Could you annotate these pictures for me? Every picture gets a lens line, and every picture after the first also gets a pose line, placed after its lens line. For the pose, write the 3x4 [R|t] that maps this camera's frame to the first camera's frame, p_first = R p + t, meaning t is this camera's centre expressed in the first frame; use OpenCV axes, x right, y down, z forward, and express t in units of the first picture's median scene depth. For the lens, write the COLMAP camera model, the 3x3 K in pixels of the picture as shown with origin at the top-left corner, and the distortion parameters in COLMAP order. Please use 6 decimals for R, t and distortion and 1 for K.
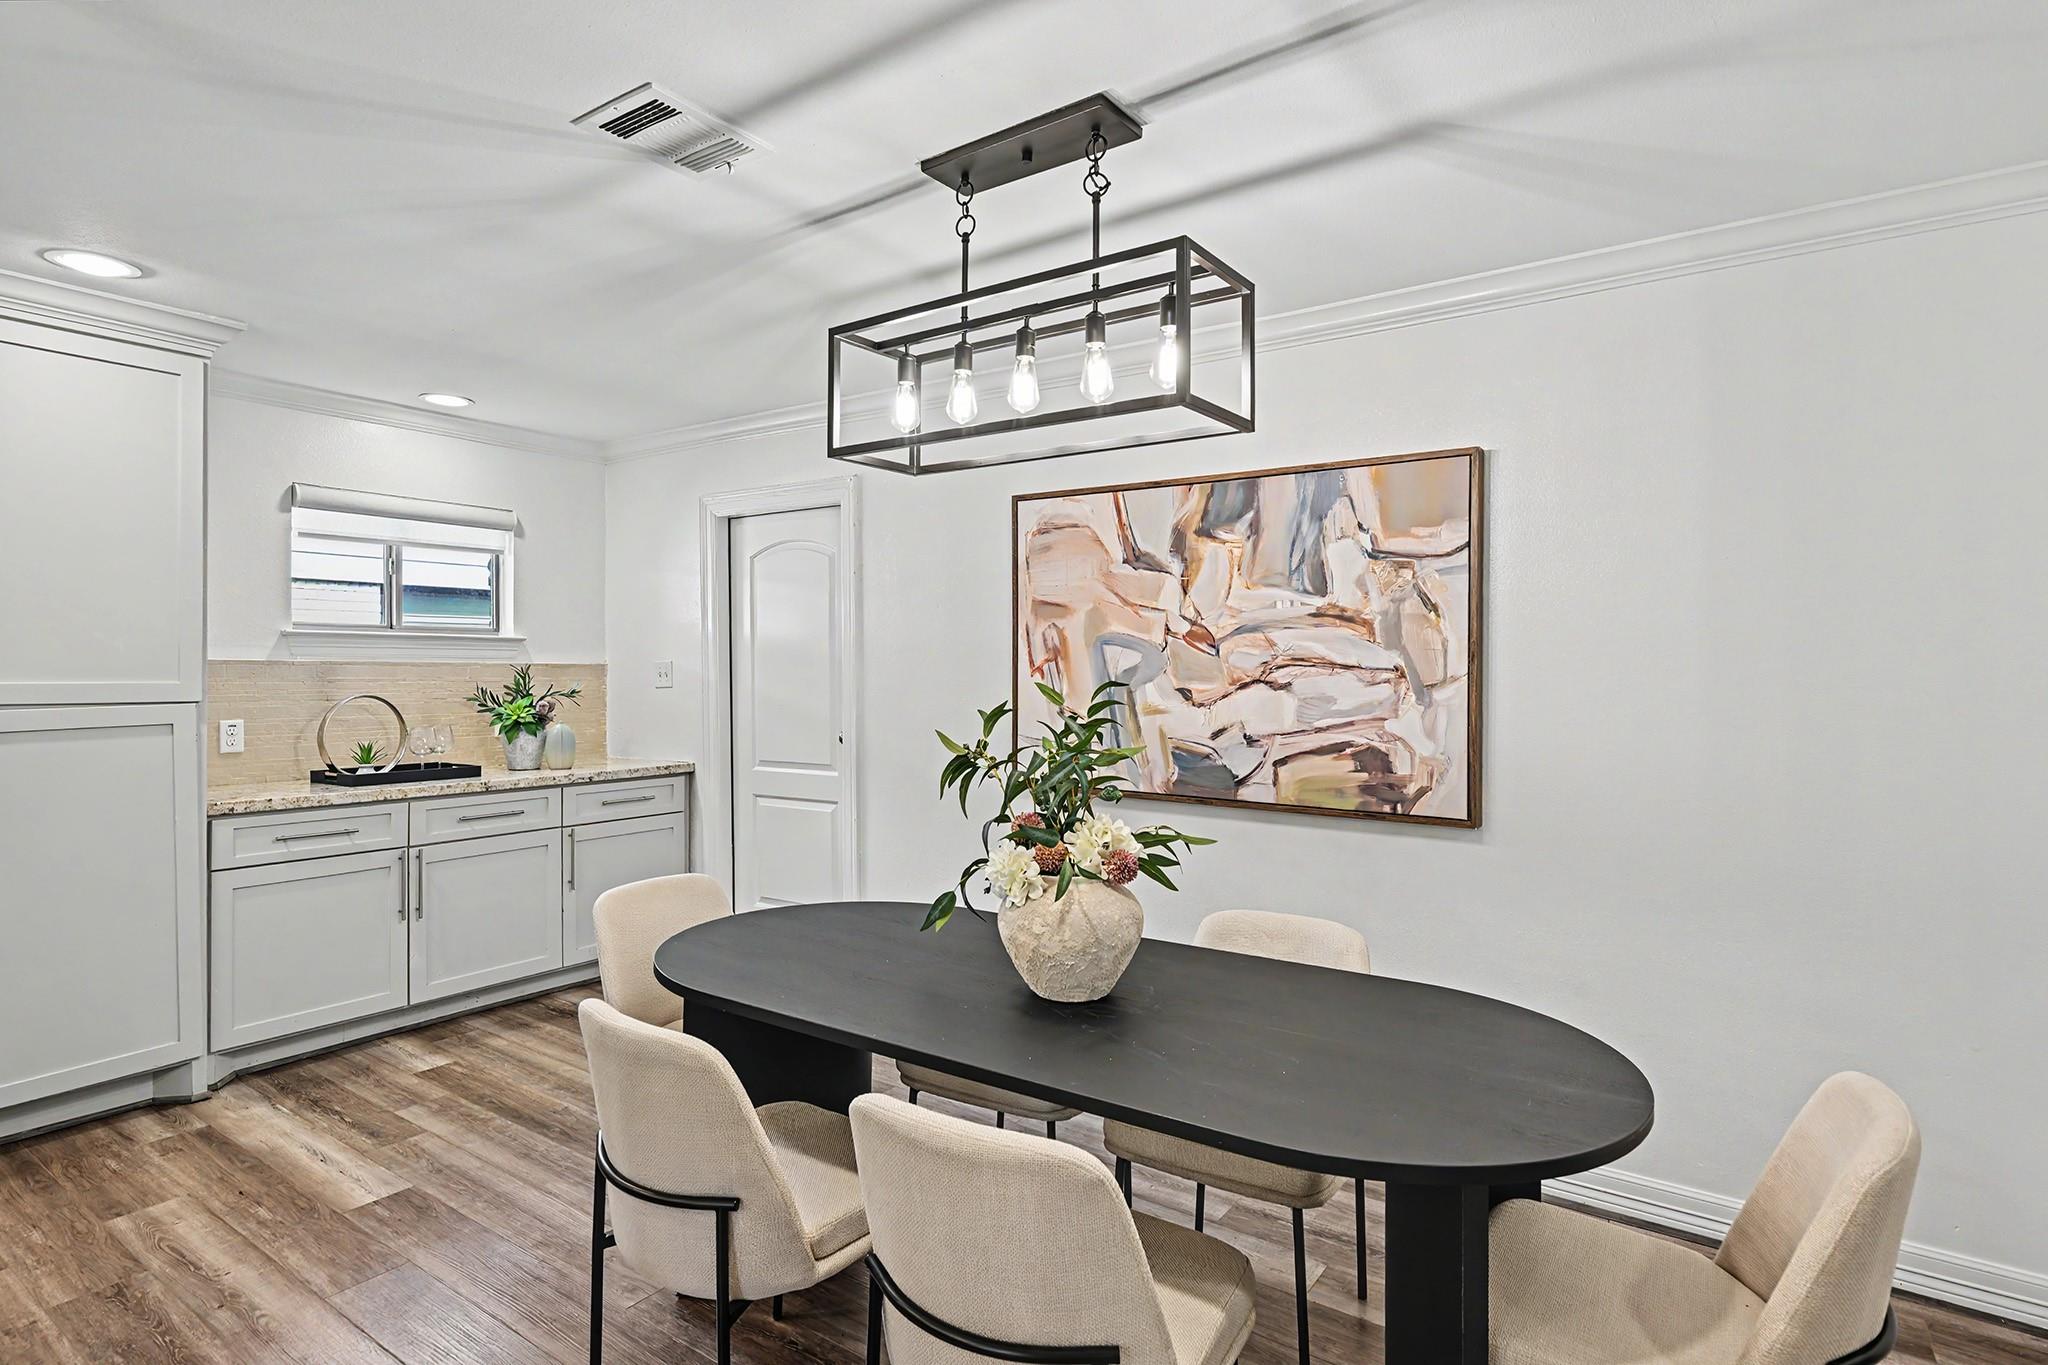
lens RADIAL K [[1055.2, 0, 1027.8], [0, 1055.2, 669.2], [0, 0, 1]] dist [0.002164, -0.001687]
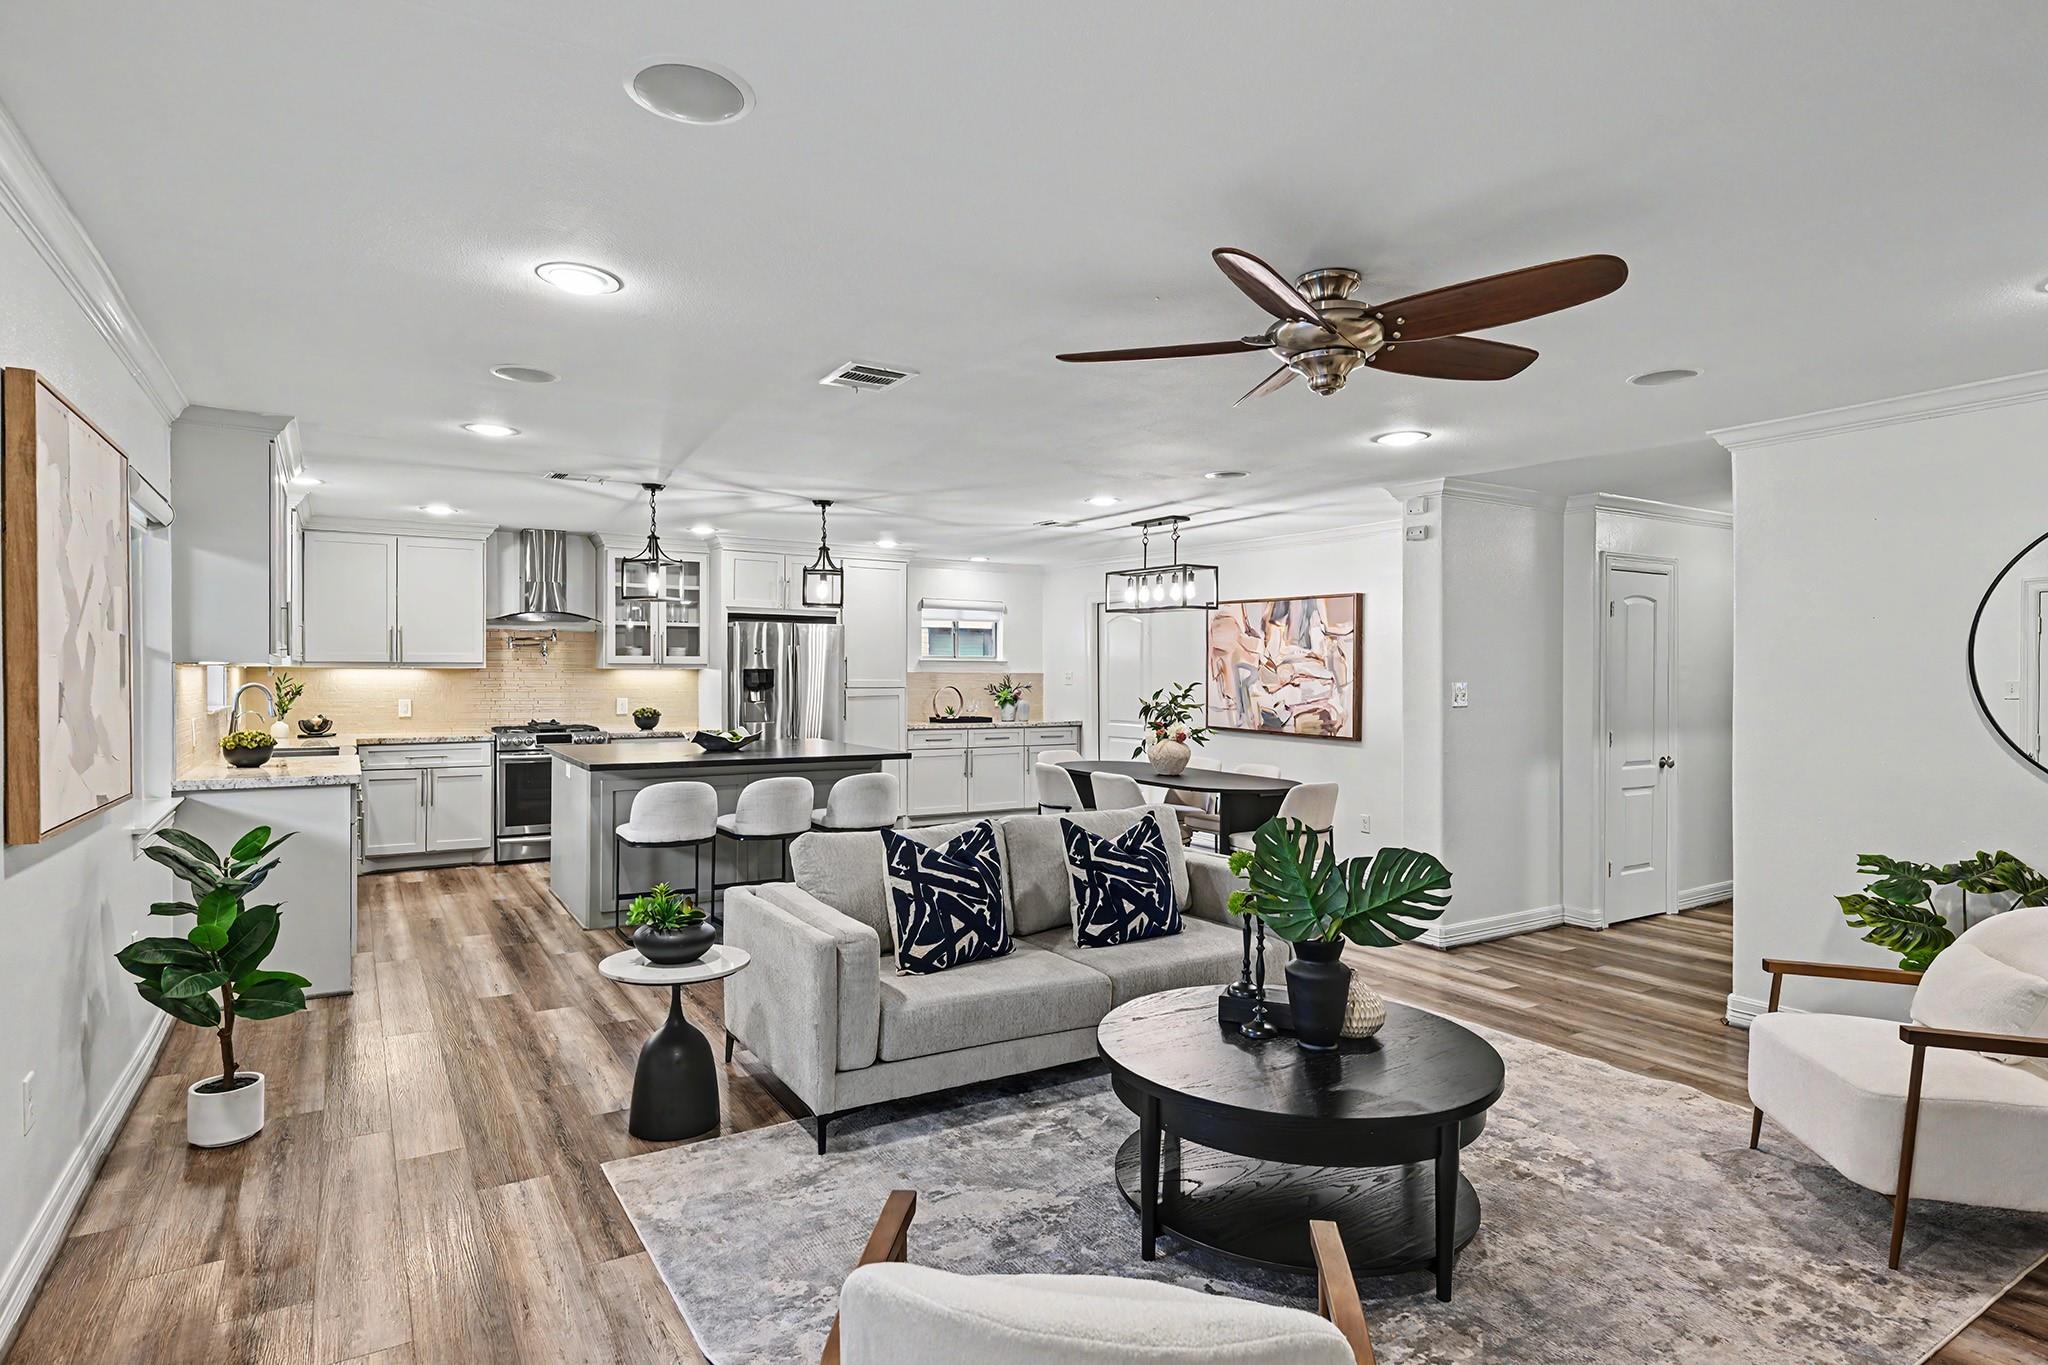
lens RADIAL K [[1101.2, 0, 1028.7], [0, 1101.2, 664.2], [0, 0, 1]] dist [0.018753, 0.000161]
pose [[0.922603, 0.002003, -0.385746, 0.631490], [-0.004642, 0.999972, -0.005910, -0.014984], [0.385724, 0.007243, 0.922586, -1.553049]]
